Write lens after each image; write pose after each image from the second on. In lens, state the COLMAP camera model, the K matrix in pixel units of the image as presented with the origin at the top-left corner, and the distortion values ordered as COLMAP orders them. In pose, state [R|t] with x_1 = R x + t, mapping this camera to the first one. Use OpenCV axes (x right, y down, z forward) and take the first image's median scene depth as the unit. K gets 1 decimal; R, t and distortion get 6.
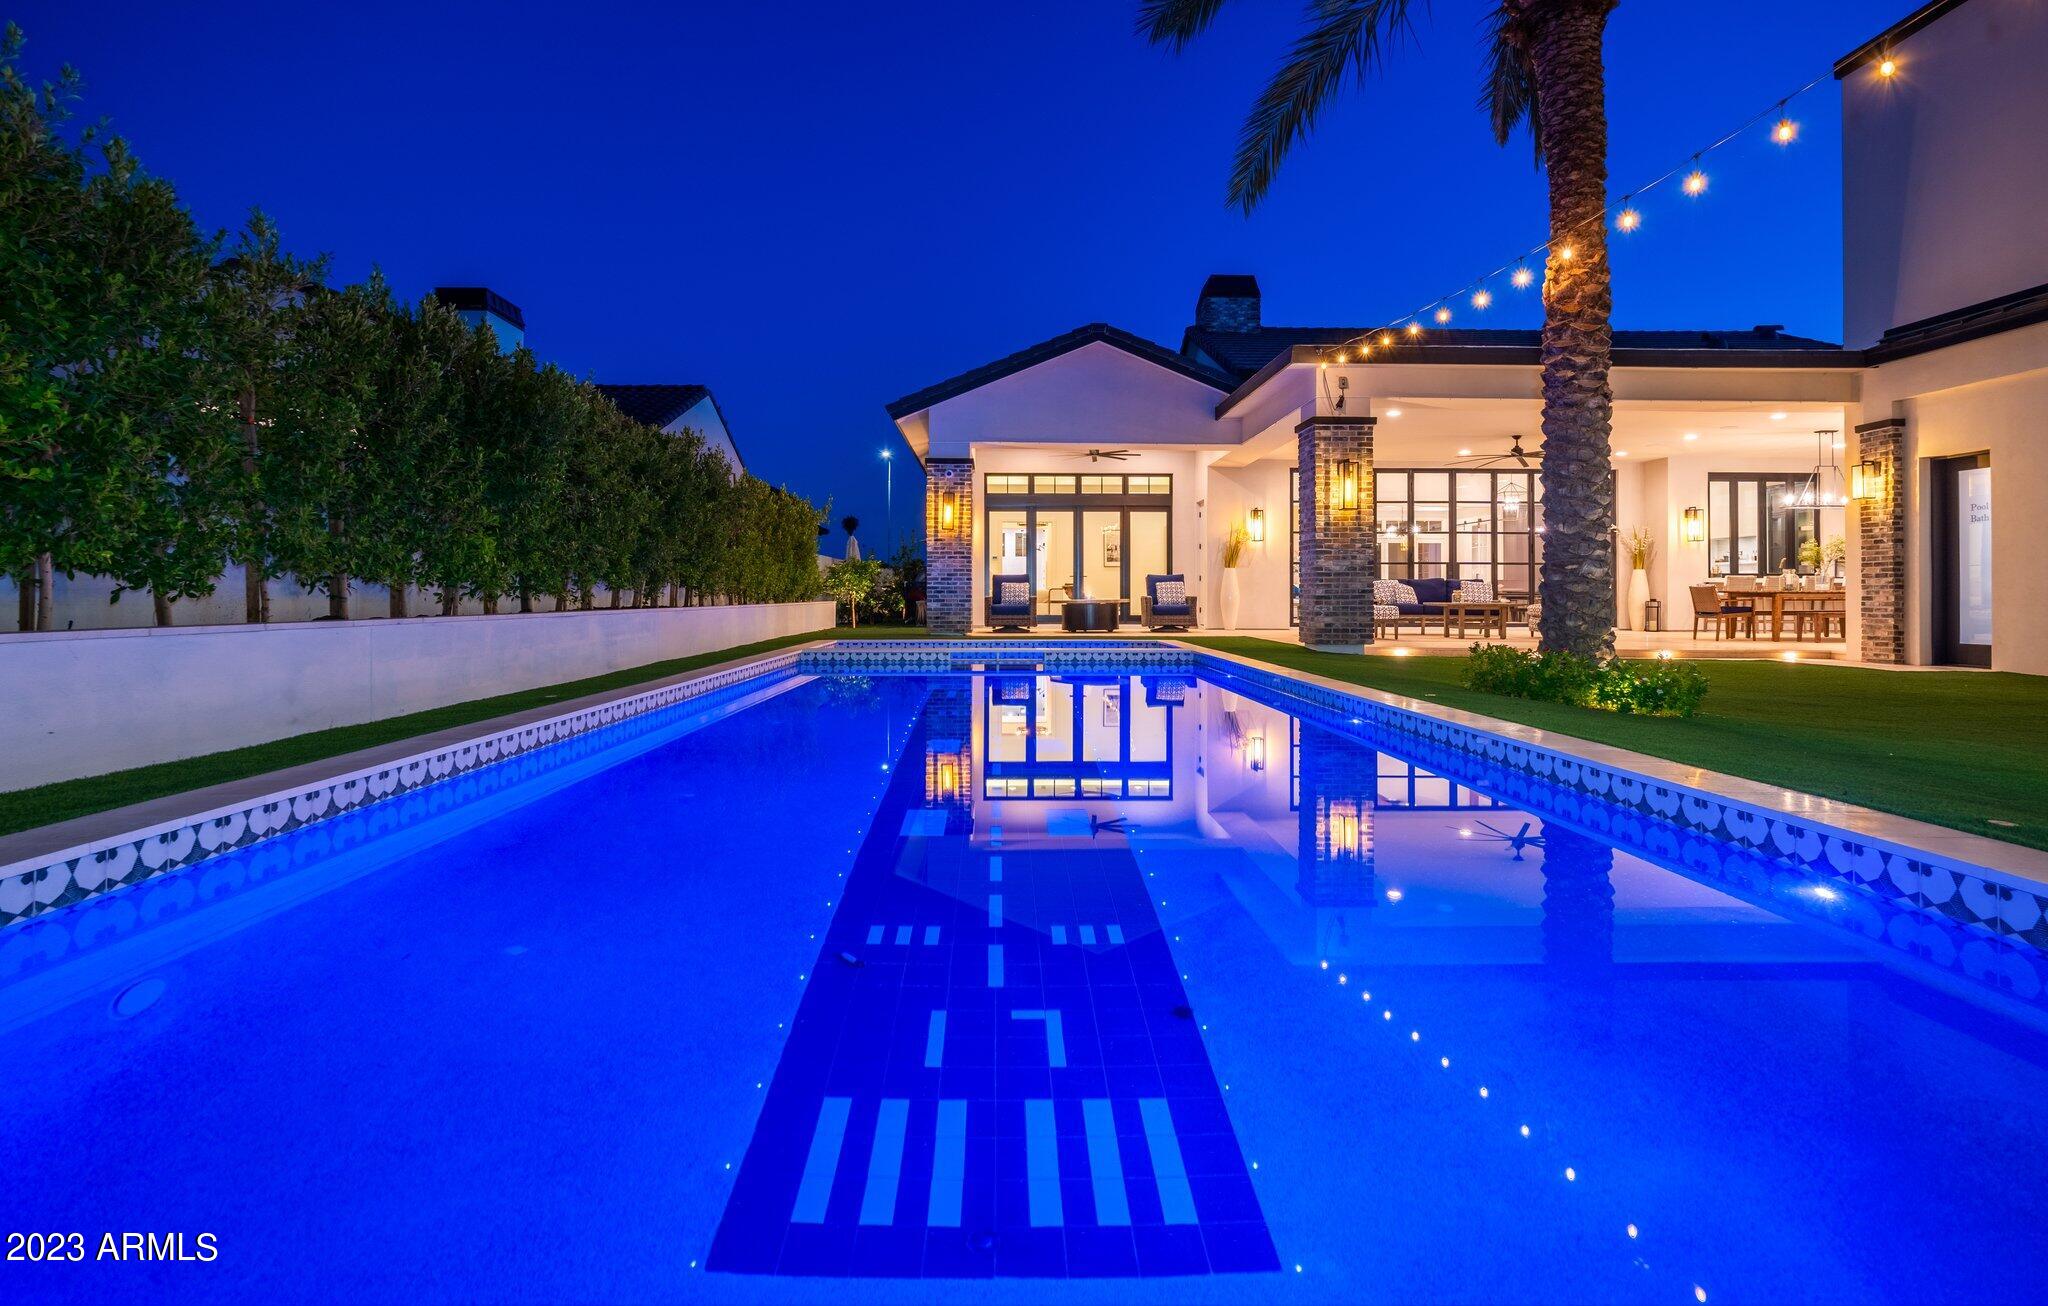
lens RADIAL K [[996.9, 0, 977.5], [0, 996.9, 576.4], [0, 0, 1]] dist [-0.015440, -0.004293]
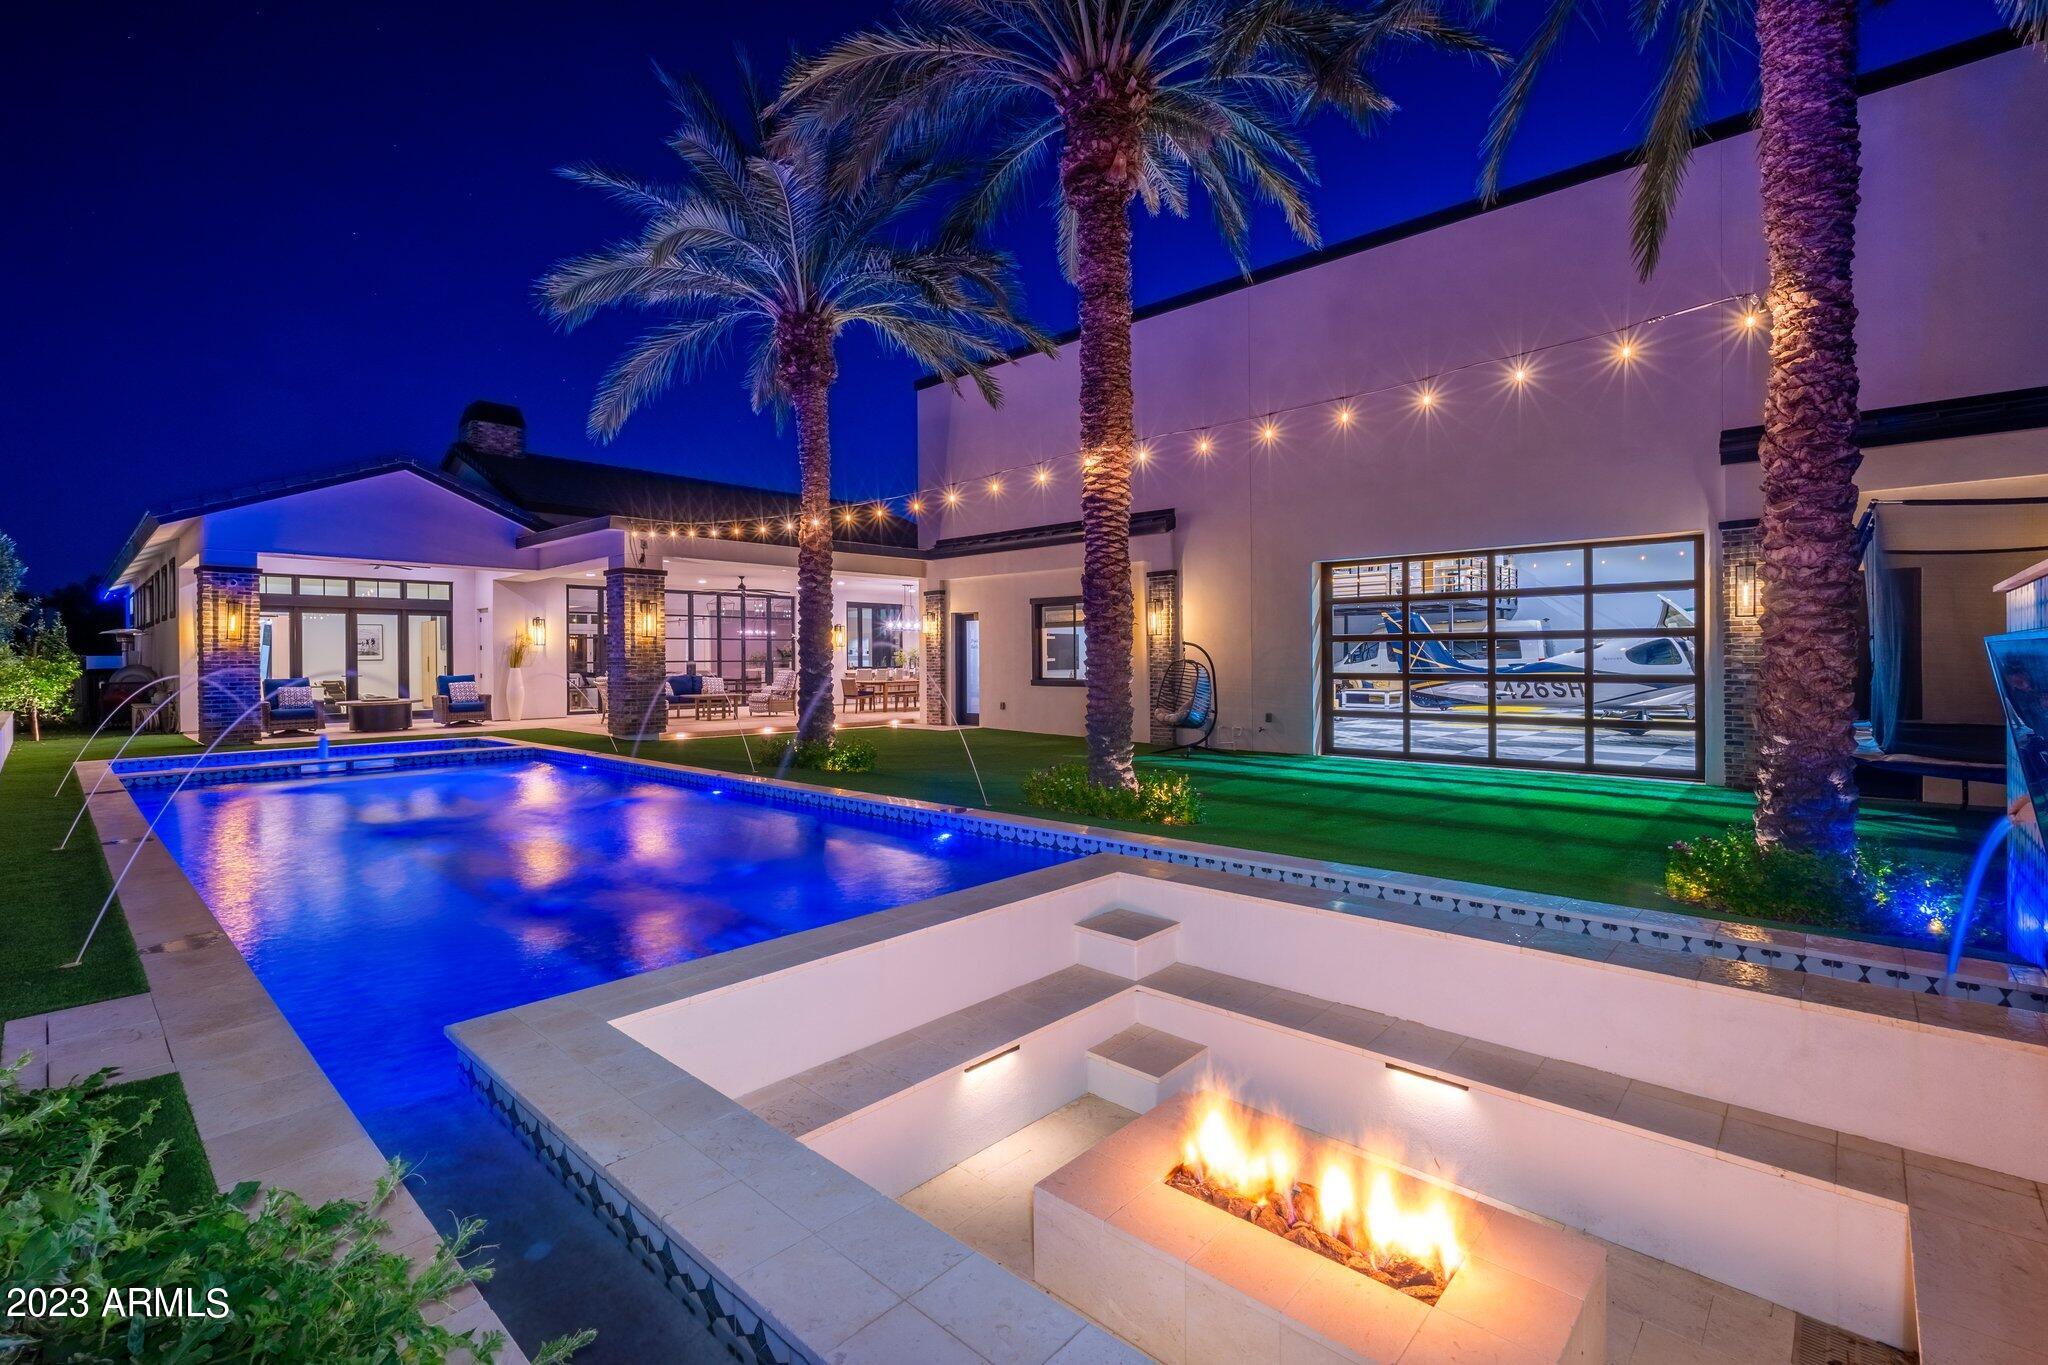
lens RADIAL K [[895.6, 0, 999.6], [0, 895.6, 667.5], [0, 0, 1]] dist [-0.004164, 0.000178]
pose [[0.672144, -0.017605, 0.740211, -0.174107], [-0.000749, 0.999701, 0.024458, -0.043073], [-0.740420, -0.016994, 0.671929, -0.157572]]
